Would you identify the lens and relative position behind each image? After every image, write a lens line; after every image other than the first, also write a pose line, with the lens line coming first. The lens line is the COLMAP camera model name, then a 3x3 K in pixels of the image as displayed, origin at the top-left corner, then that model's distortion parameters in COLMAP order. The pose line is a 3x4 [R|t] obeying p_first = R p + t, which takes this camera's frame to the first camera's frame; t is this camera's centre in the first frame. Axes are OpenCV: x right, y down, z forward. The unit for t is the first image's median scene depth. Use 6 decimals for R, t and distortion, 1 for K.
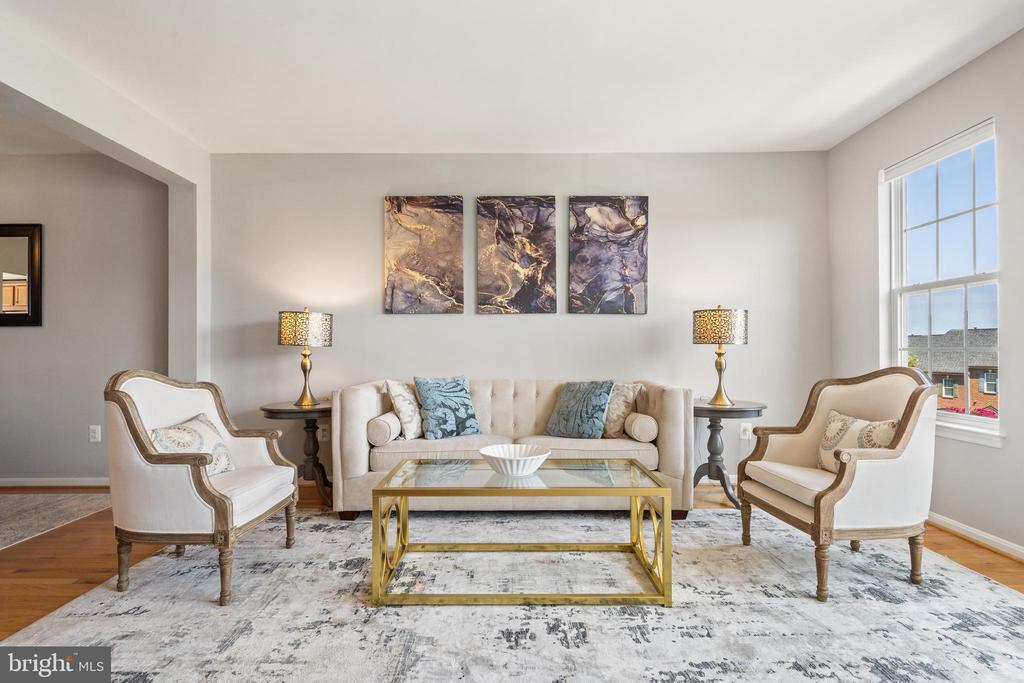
lens RADIAL K [[528.1, 0, 511.0], [0, 528.1, 343.0], [0, 0, 1]] dist [0.001556, -0.000646]
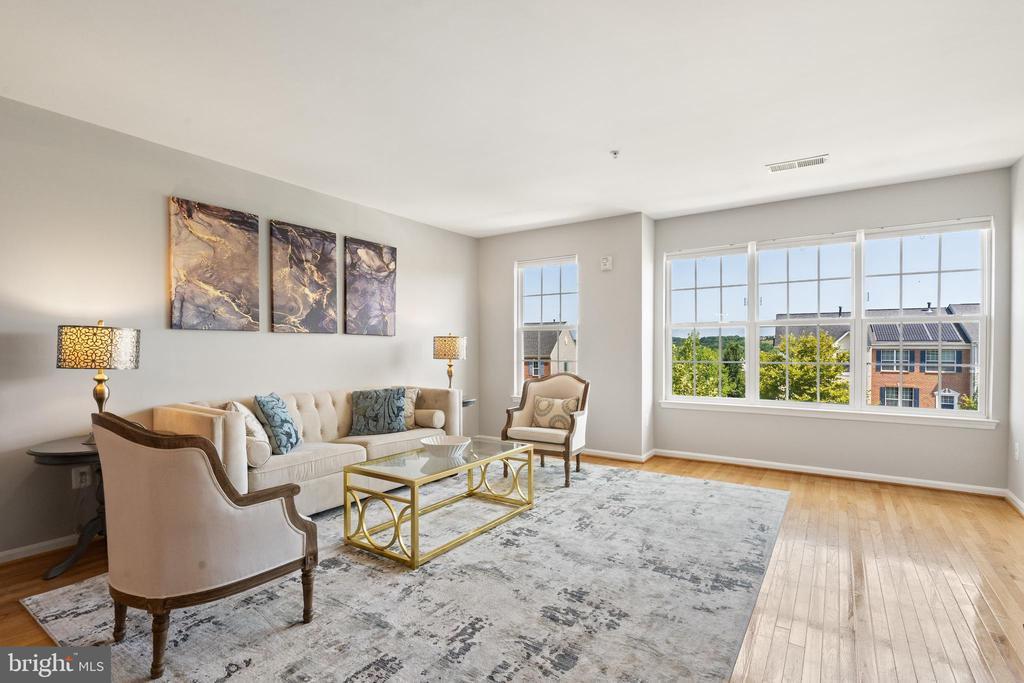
lens RADIAL K [[491.9, 0, 511.8], [0, 491.9, 347.6], [0, 0, 1]] dist [-0.002641, -0.000393]
pose [[0.555437, 0.003183, 0.831553, -0.610347], [-0.010628, 0.999938, 0.003272, -0.032853], [-0.831491, -0.010655, 0.555436, 0.064549]]
